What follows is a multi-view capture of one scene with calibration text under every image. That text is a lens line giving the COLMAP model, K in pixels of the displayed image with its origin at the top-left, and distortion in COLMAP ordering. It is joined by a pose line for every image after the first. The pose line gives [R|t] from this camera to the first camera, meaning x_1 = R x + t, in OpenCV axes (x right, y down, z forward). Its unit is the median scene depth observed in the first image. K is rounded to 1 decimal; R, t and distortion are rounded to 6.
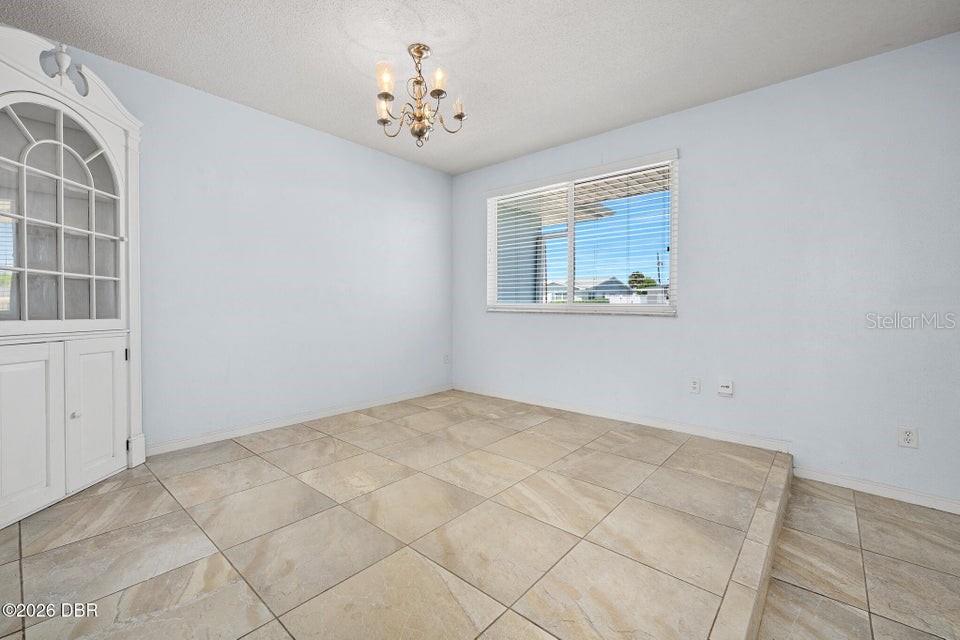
lens RADIAL K [[405.0, 0, 477.4], [0, 405.0, 316.0], [0, 0, 1]] dist [0.002751, 0.000499]
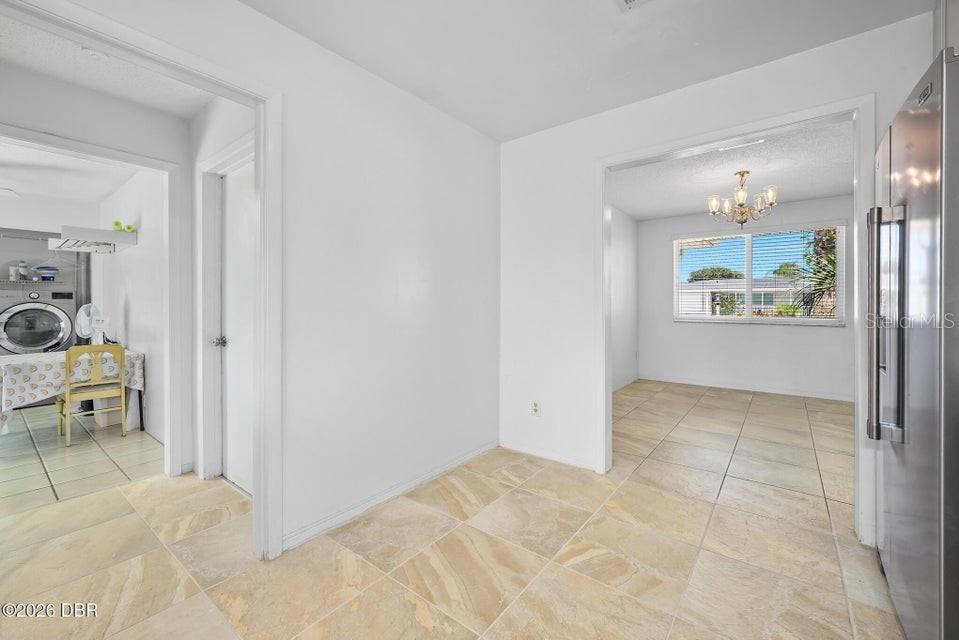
lens RADIAL K [[397.4, 0, 475.9], [0, 397.4, 307.1], [0, 0, 1]] dist [0.000870, 0.000086]
pose [[0.998524, -0.002855, 0.054230, -1.429609], [0.003830, 0.999833, -0.017883, -0.074799], [-0.054170, 0.018064, 0.998368, -0.628648]]
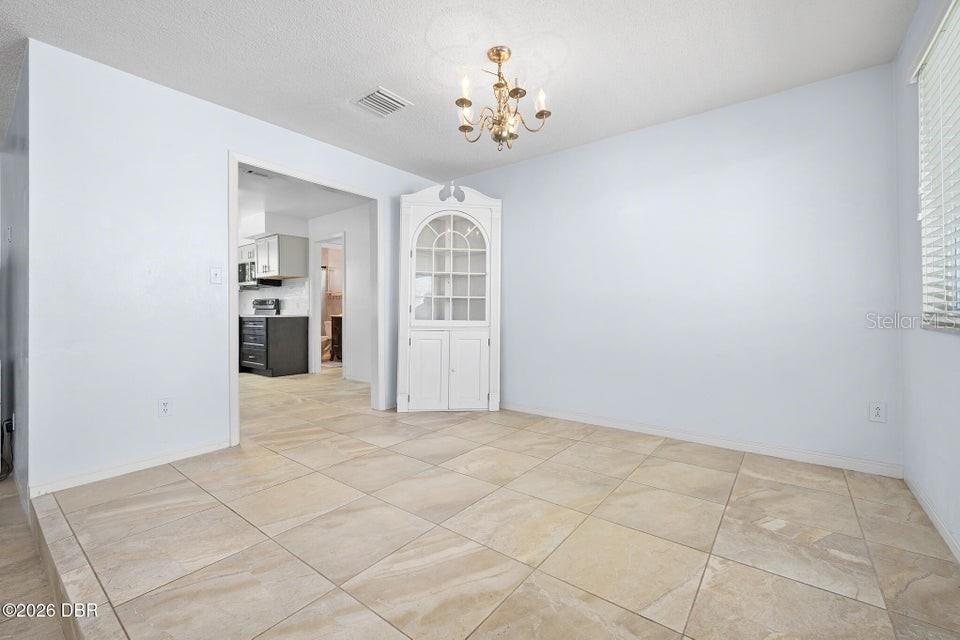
lens RADIAL K [[395.5, 0, 476.5], [0, 395.5, 315.5], [0, 0, 1]] dist [0.000293, 0.000083]
pose [[0.065317, 0.005413, -0.997850, 0.831905], [-0.023111, 0.999725, 0.003910, -0.022515], [0.997597, 0.022806, 0.065424, 0.920658]]
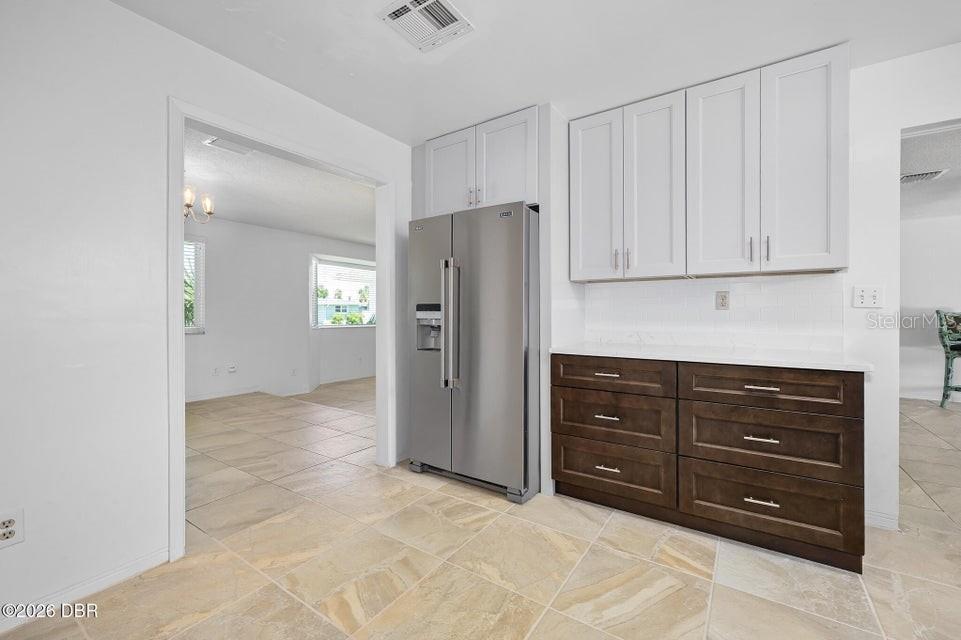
lens RADIAL K [[395.9, 0, 477.0], [0, 395.9, 315.5], [0, 0, 1]] dist [0.000293, 0.000083]
pose [[-0.126076, -0.003894, 0.992013, -1.886983], [0.026305, 0.999628, 0.007267, -0.084008], [-0.991672, 0.027011, -0.125927, 0.050244]]
